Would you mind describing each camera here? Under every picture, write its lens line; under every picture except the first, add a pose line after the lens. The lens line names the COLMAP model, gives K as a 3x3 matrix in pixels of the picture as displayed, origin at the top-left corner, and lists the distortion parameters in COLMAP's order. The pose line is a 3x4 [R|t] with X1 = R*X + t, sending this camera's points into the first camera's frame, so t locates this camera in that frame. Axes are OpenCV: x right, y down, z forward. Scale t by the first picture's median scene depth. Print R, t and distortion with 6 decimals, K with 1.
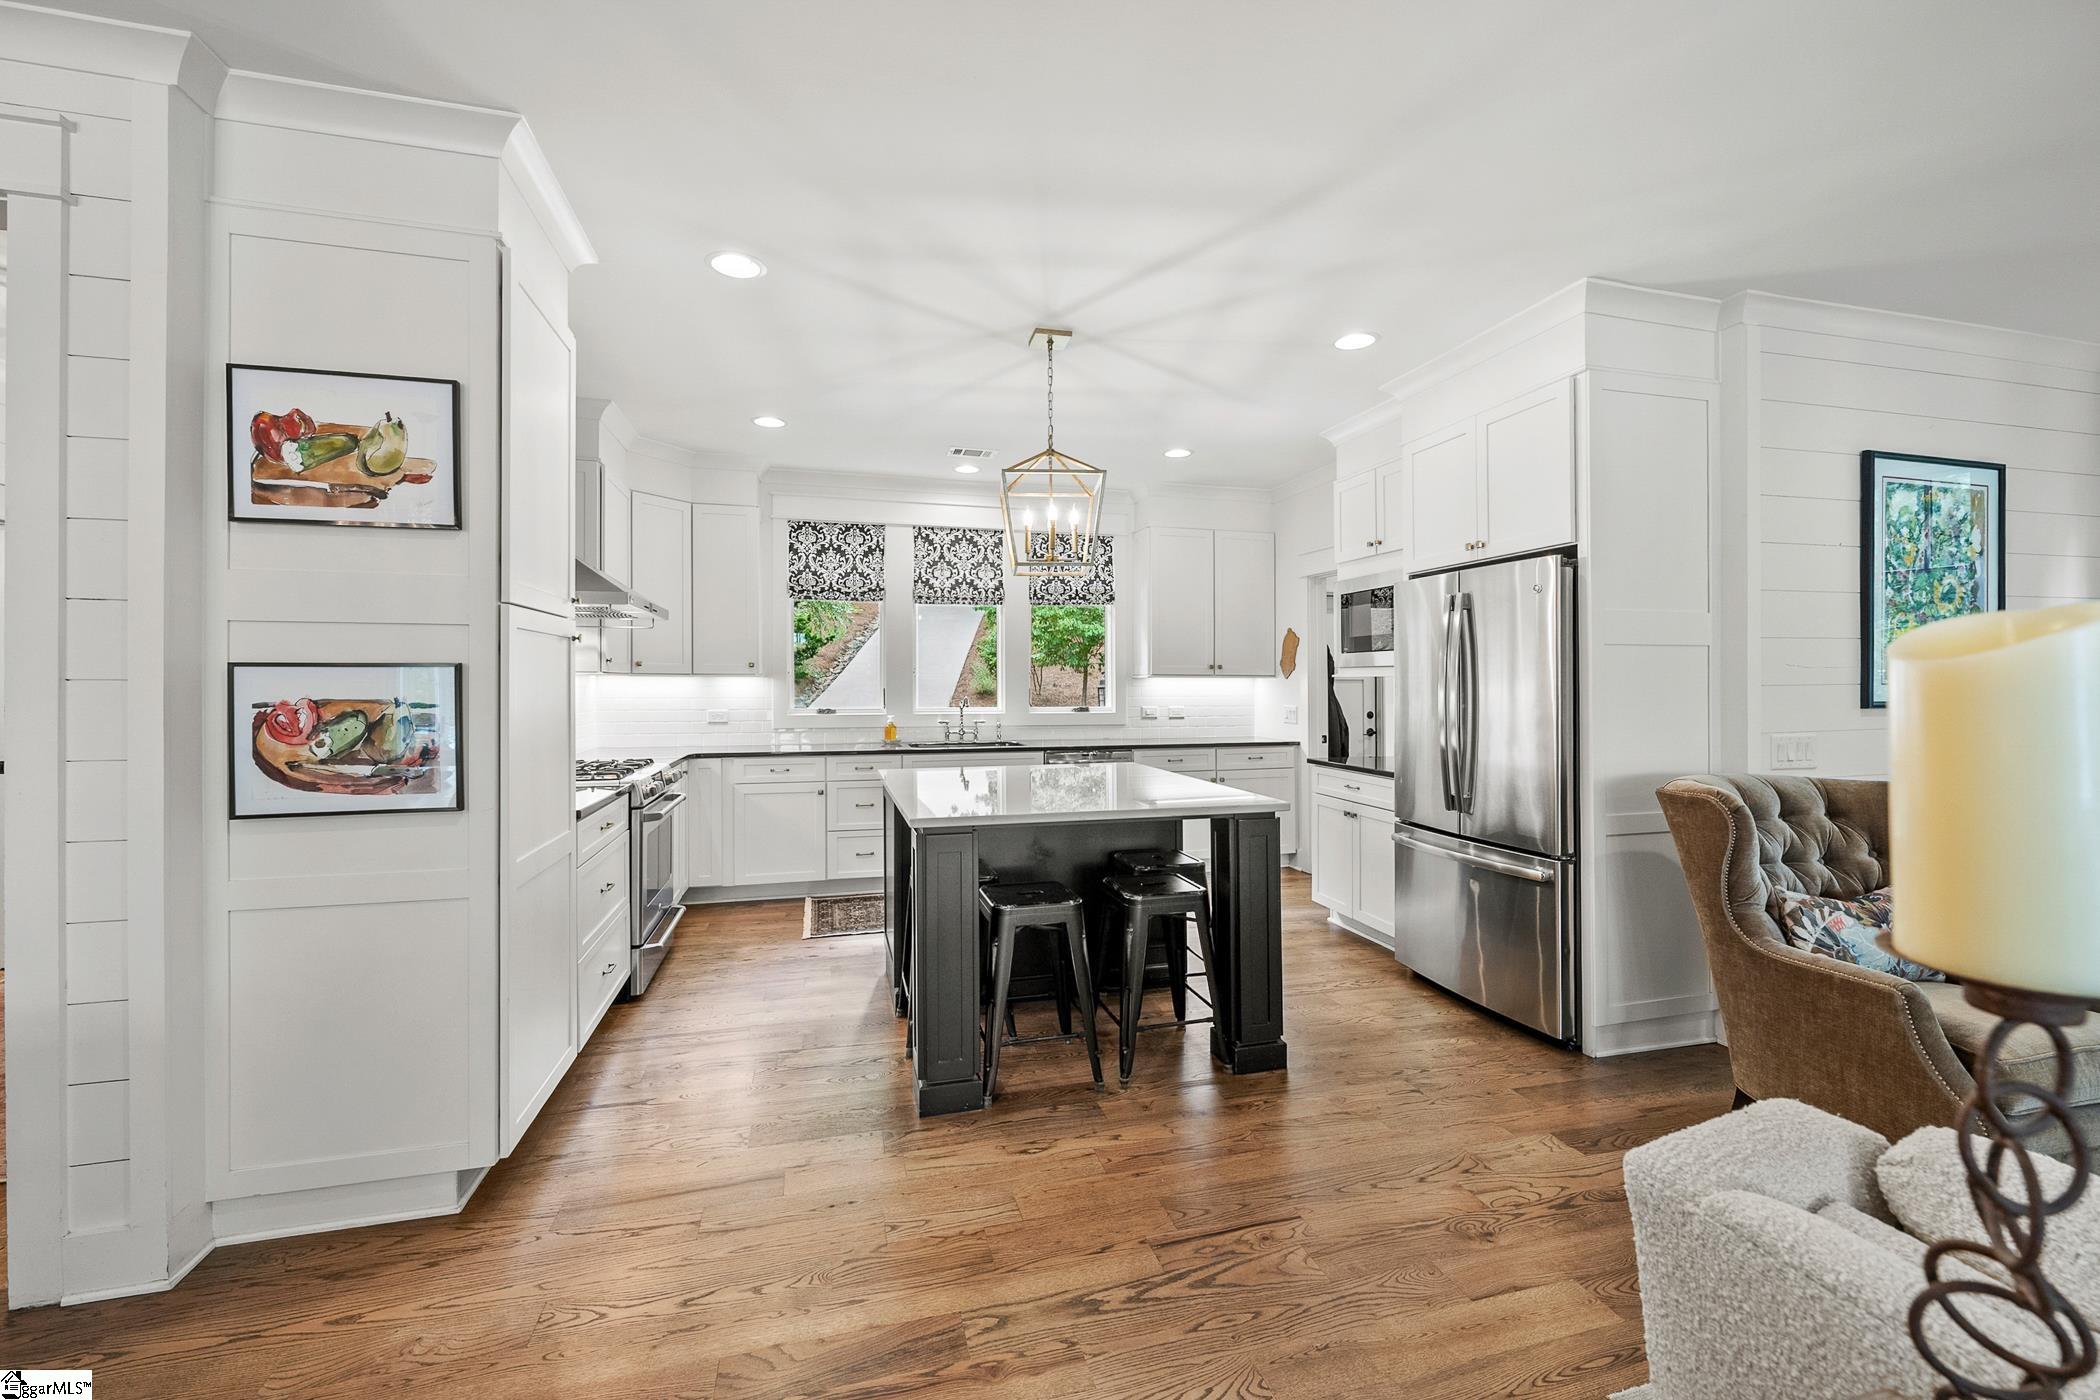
lens RADIAL K [[829.1, 0, 1047.4], [0, 829.1, 684.6], [0, 0, 1]] dist [-0.001891, 0.000041]
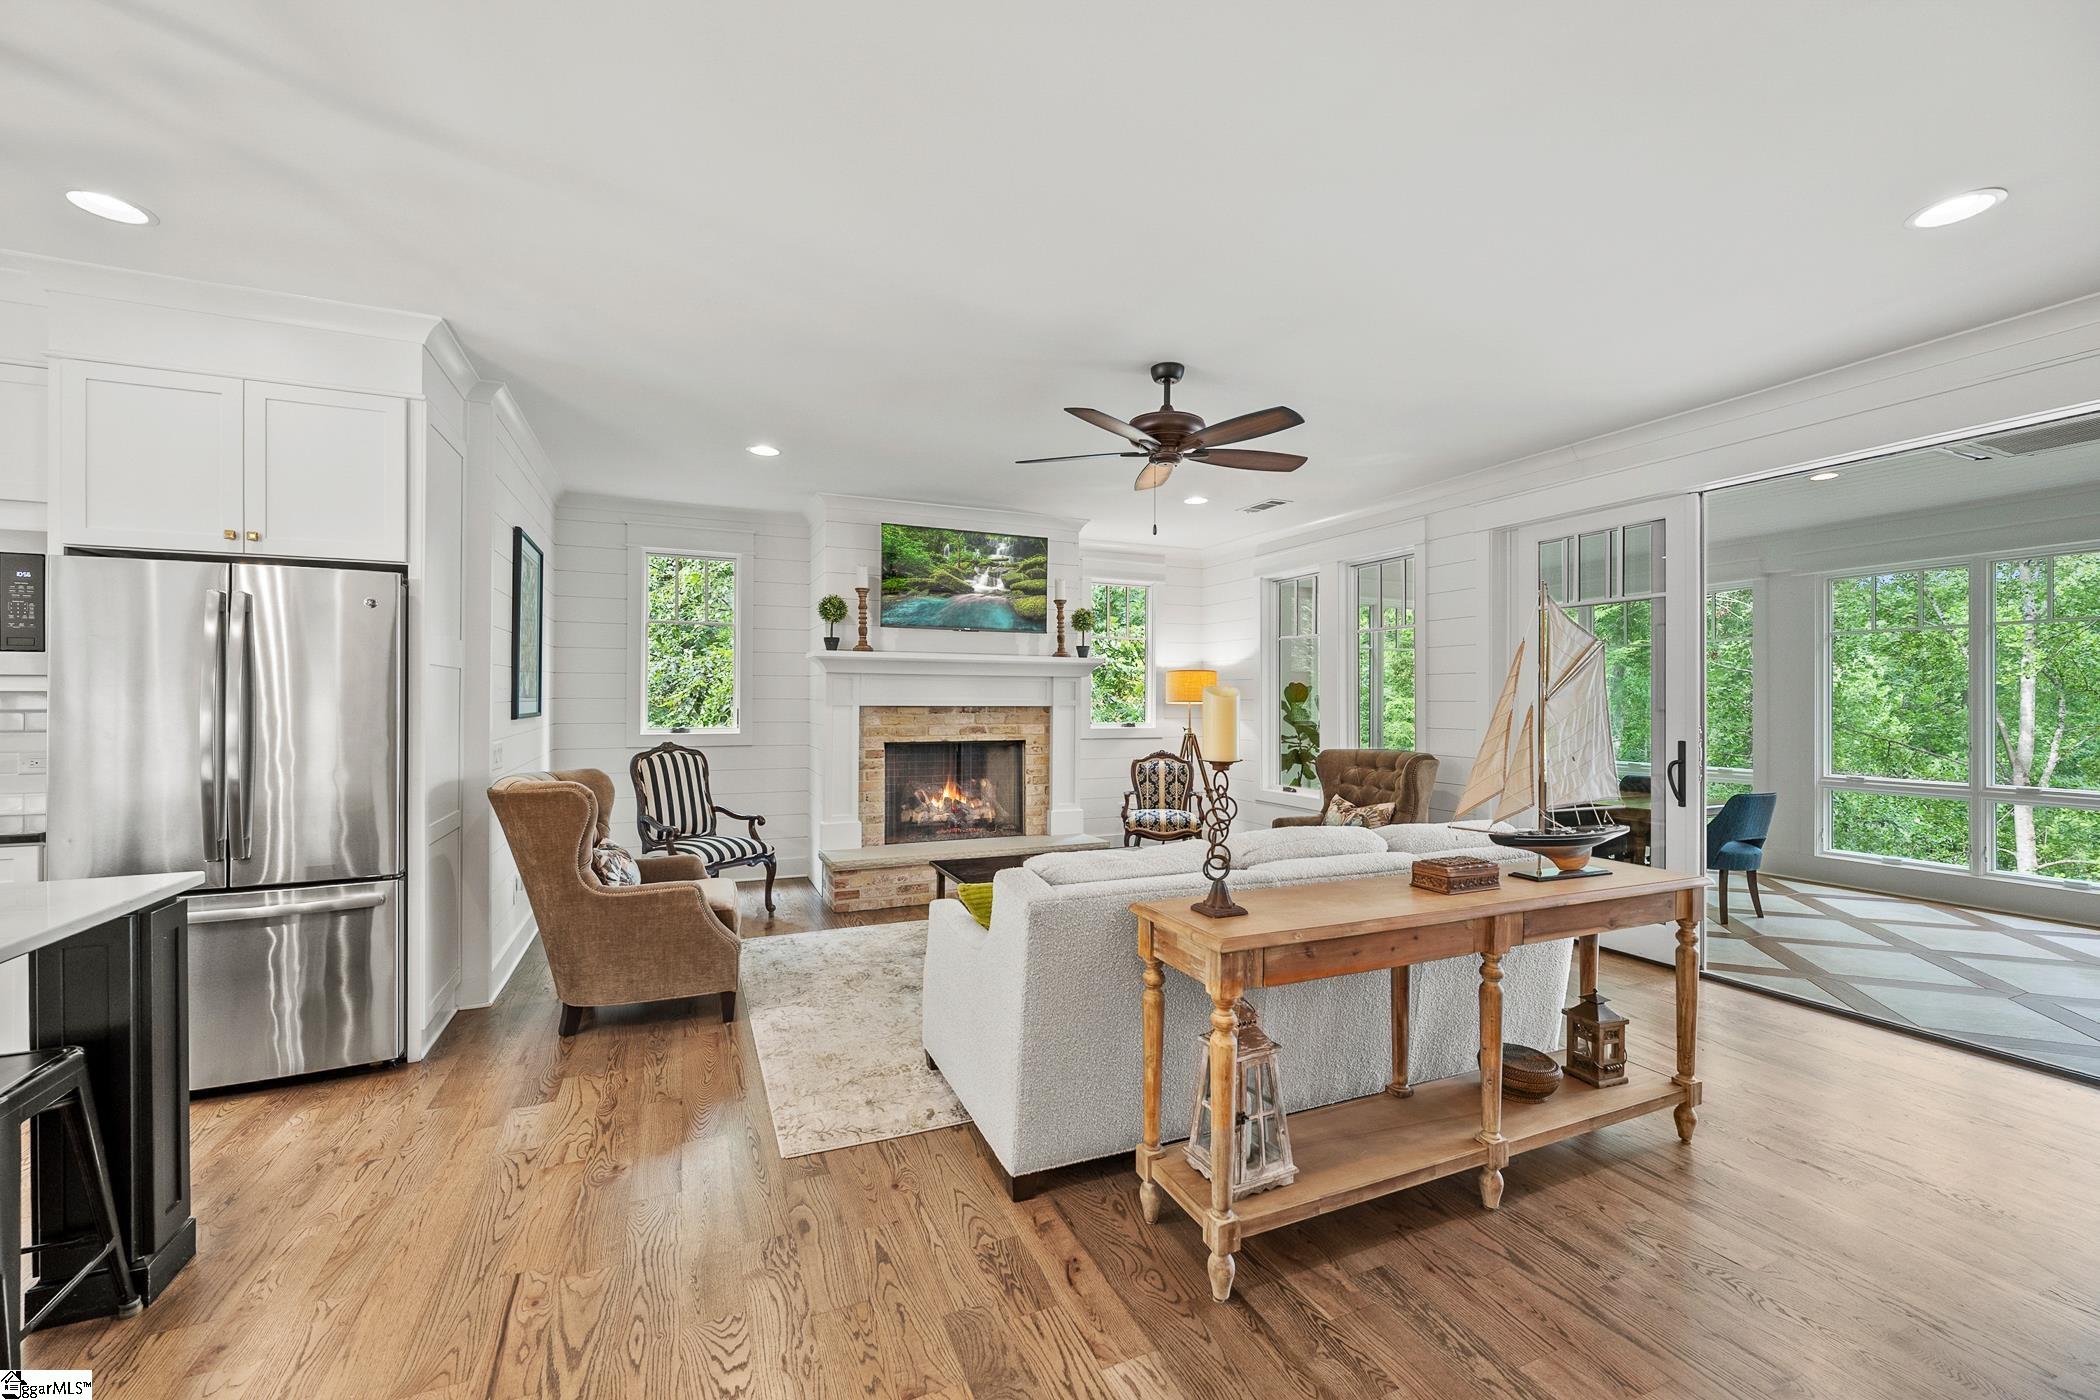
lens RADIAL K [[829.1, 0, 1044.8], [0, 829.1, 700.0], [0, 0, 1]] dist [-0.001891, 0.000041]
pose [[-0.153331, 0.000061, 0.988175, -0.344915], [0.002659, 0.999996, 0.000351, -0.001178], [-0.988171, 0.002681, -0.153330, 0.271036]]
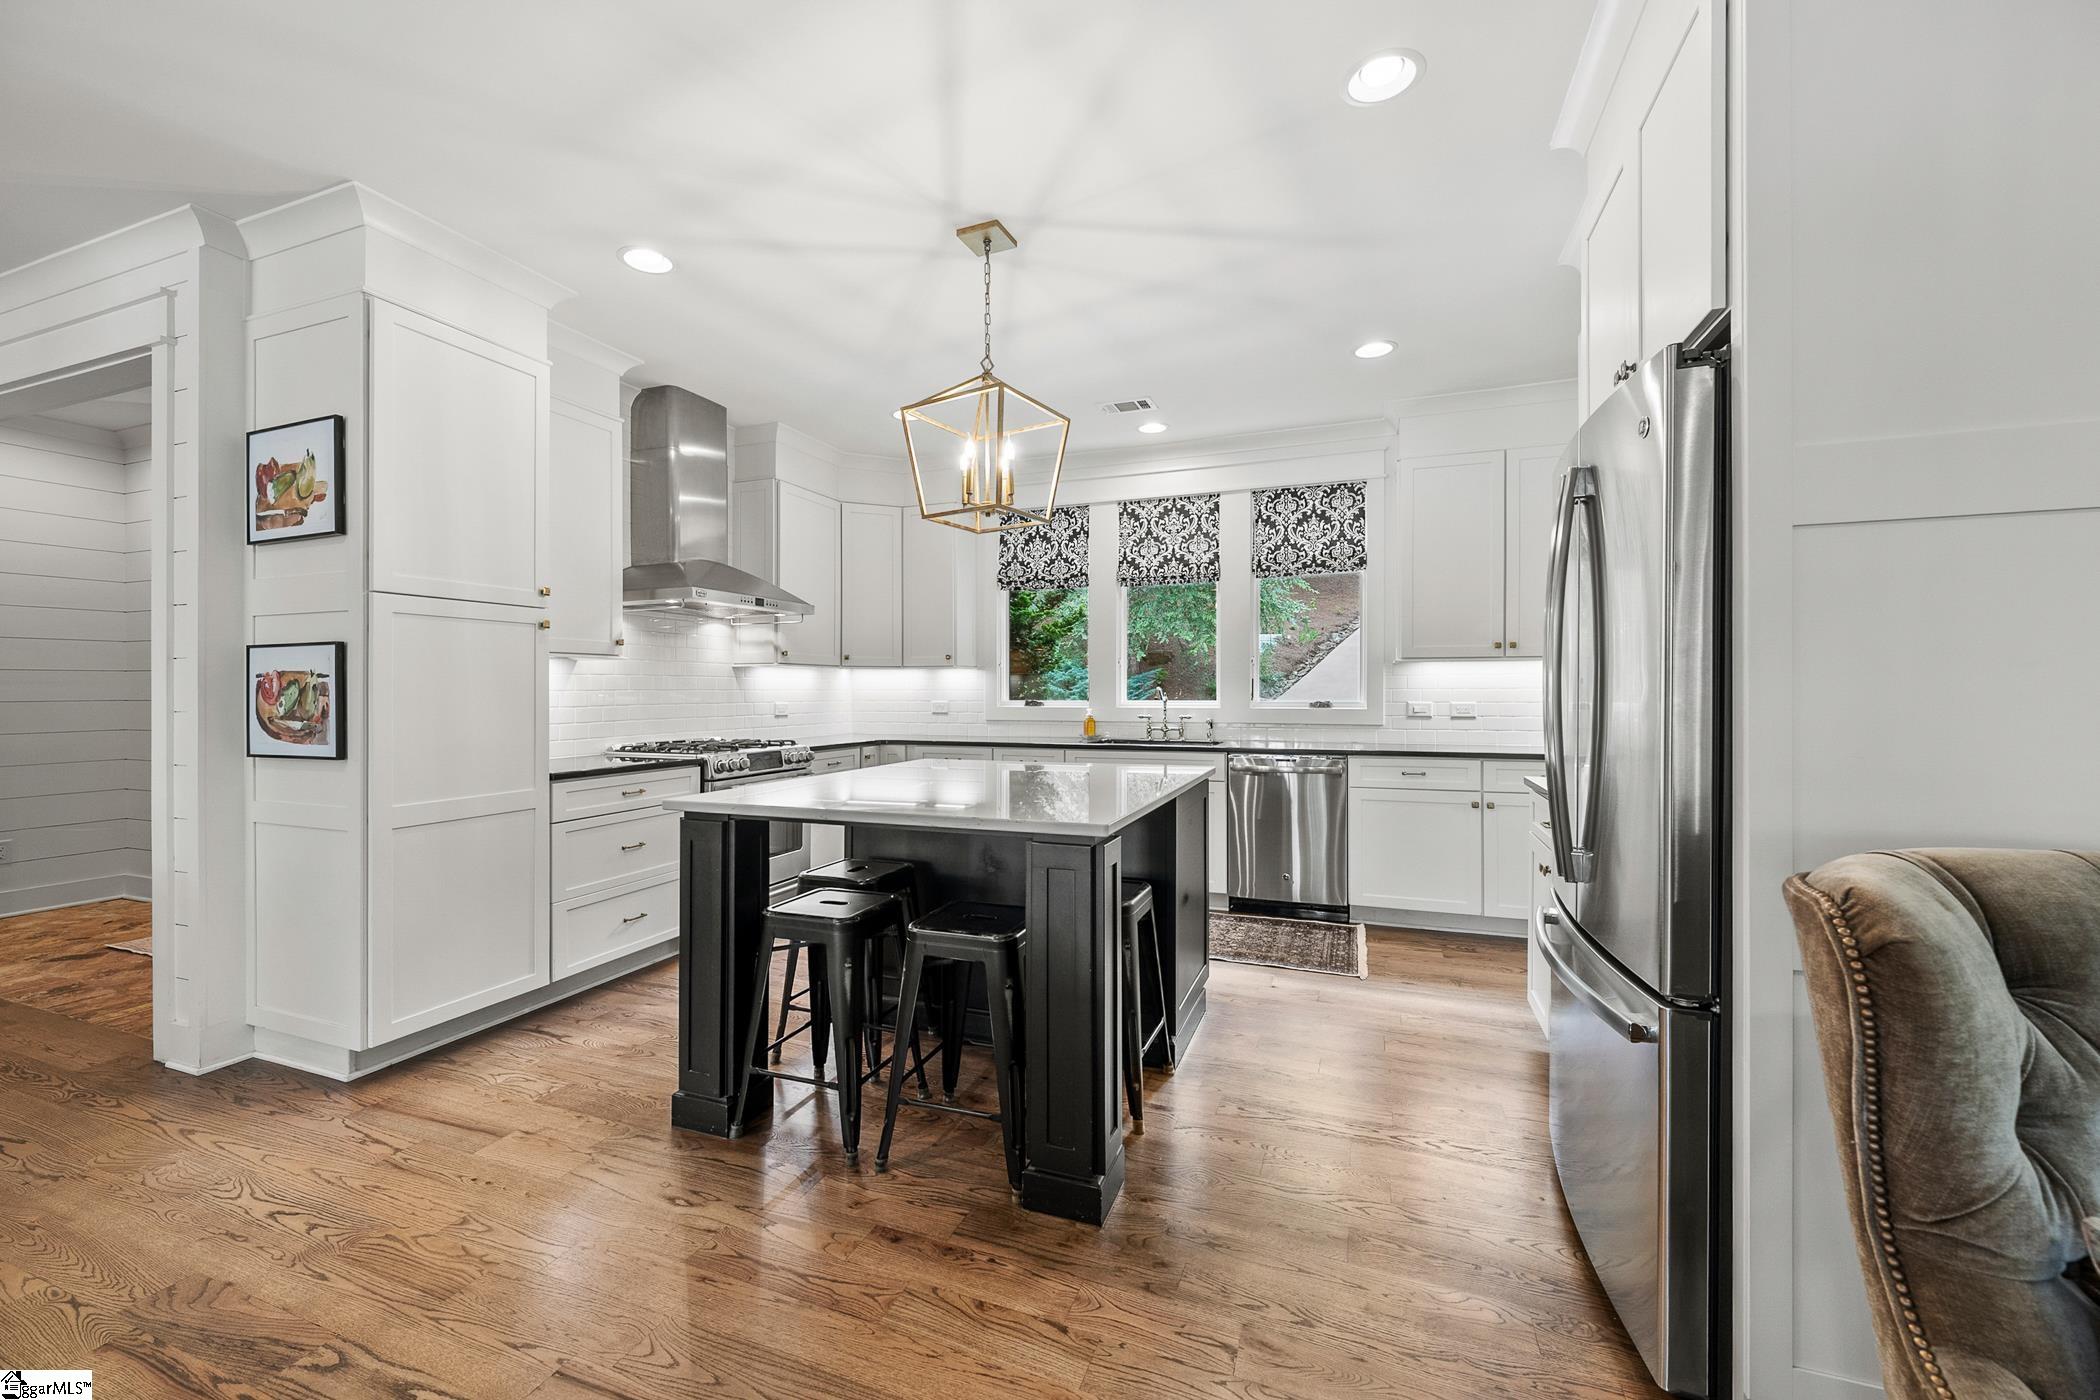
lens RADIAL K [[829.1, 0, 1053.2], [0, 829.1, 696.4], [0, 0, 1]] dist [-0.001891, 0.000041]
pose [[0.812432, 0.001597, -0.583054, 0.434383], [0.001427, 0.999988, 0.004728, 0.025538], [0.583054, -0.004674, 0.812420, 0.300822]]
